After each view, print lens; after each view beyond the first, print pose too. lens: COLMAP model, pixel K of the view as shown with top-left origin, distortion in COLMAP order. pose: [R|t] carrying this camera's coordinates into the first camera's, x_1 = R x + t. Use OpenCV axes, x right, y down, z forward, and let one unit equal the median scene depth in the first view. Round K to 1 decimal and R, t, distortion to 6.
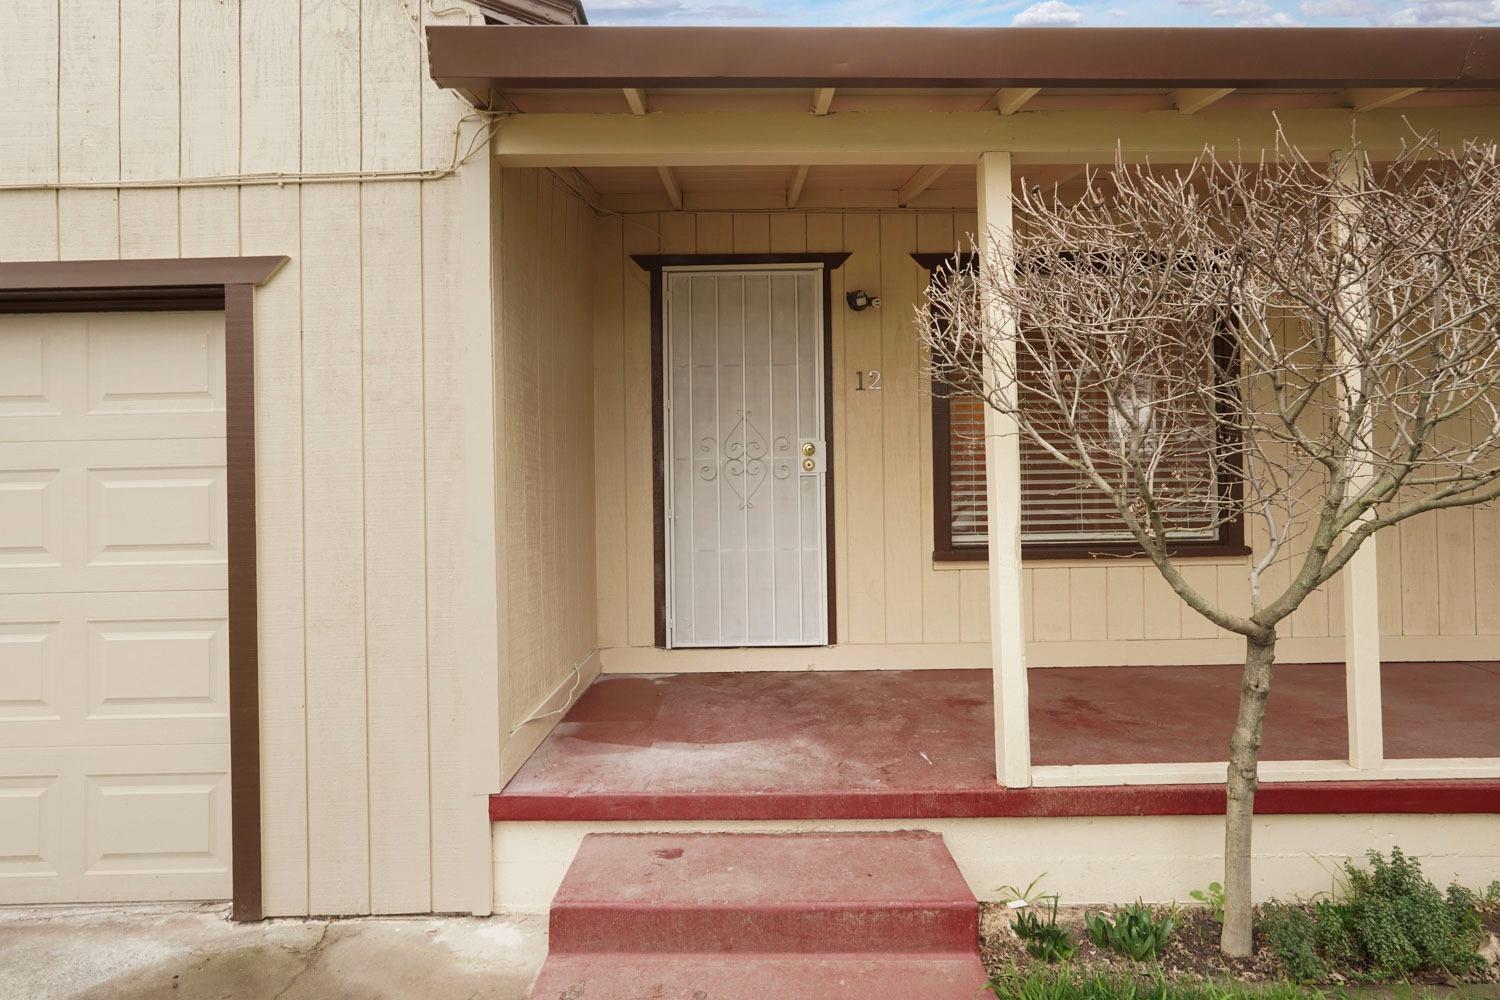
lens RADIAL K [[738.0, 0, 750.0], [0, 738.0, 500.0], [0, 0, 1]] dist [-0.002219, -0.000245]
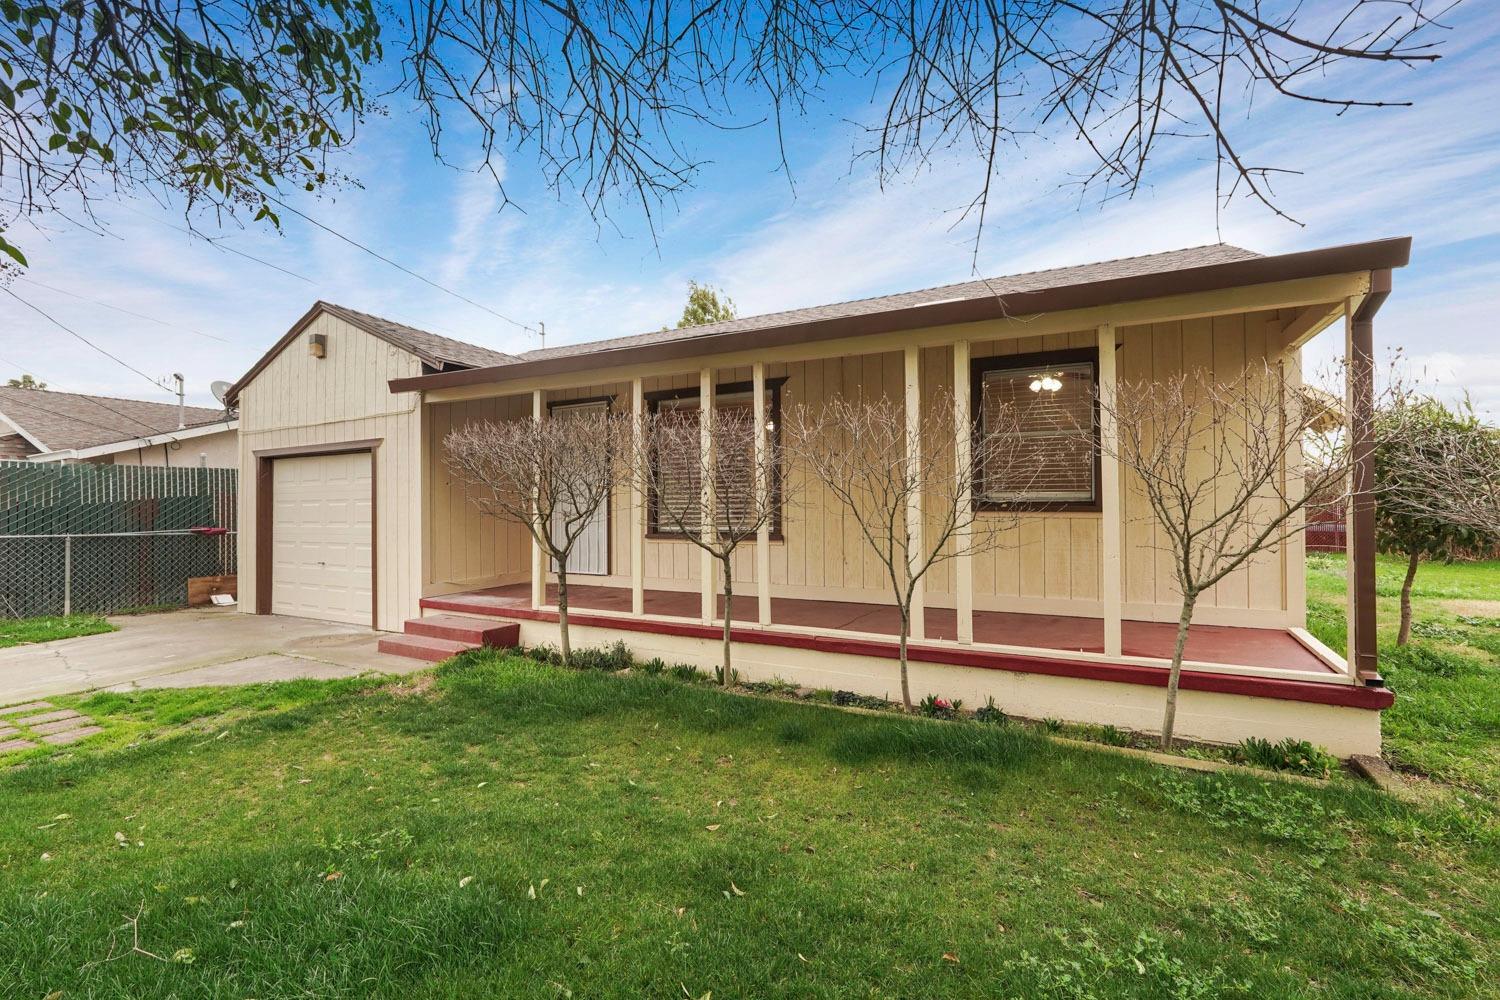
lens RADIAL K [[694.1, 0, 750.0], [0, 694.1, 500.0], [0, 0, 1]] dist [-0.002873, -0.000203]
pose [[0.868608, 0.003587, -0.495487, 2.346706], [-0.001642, 0.999989, 0.004359, -0.057660], [0.495498, -0.002973, 0.868604, -0.910426]]
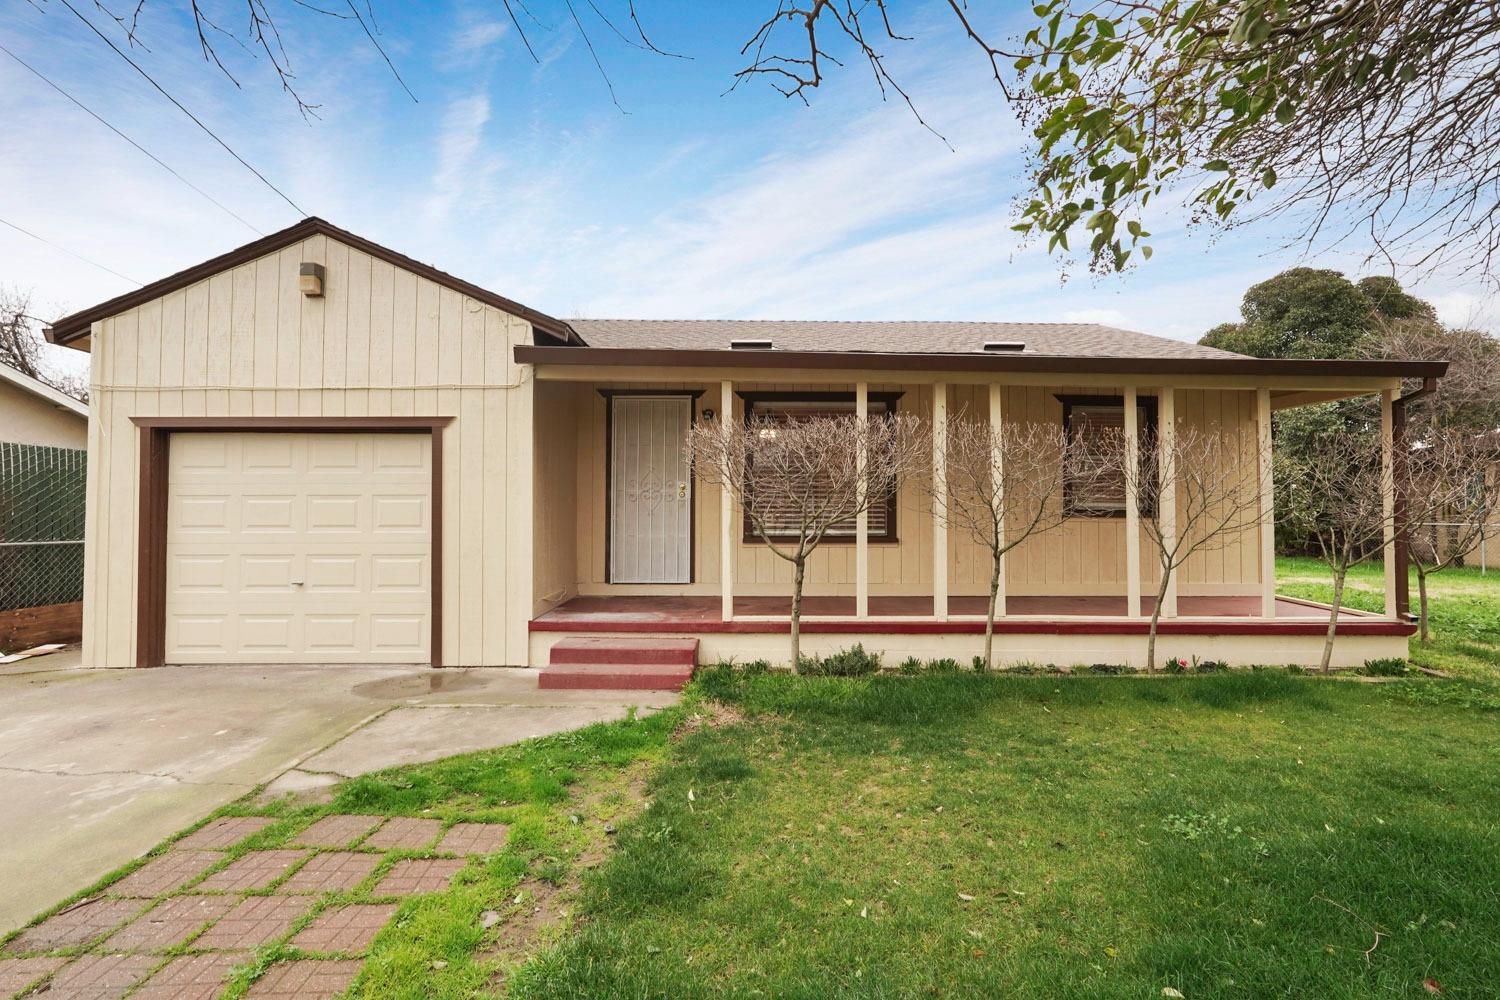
lens RADIAL K [[690.8, 0, 756.1], [0, 690.8, 504.8], [0, 0, 1]] dist [-0.004552, -0.000051]
pose [[0.999720, 0.019397, 0.013575, 0.404889], [-0.019350, 0.999806, -0.003557, -0.026157], [-0.013642, 0.003293, 0.999902, -1.427800]]
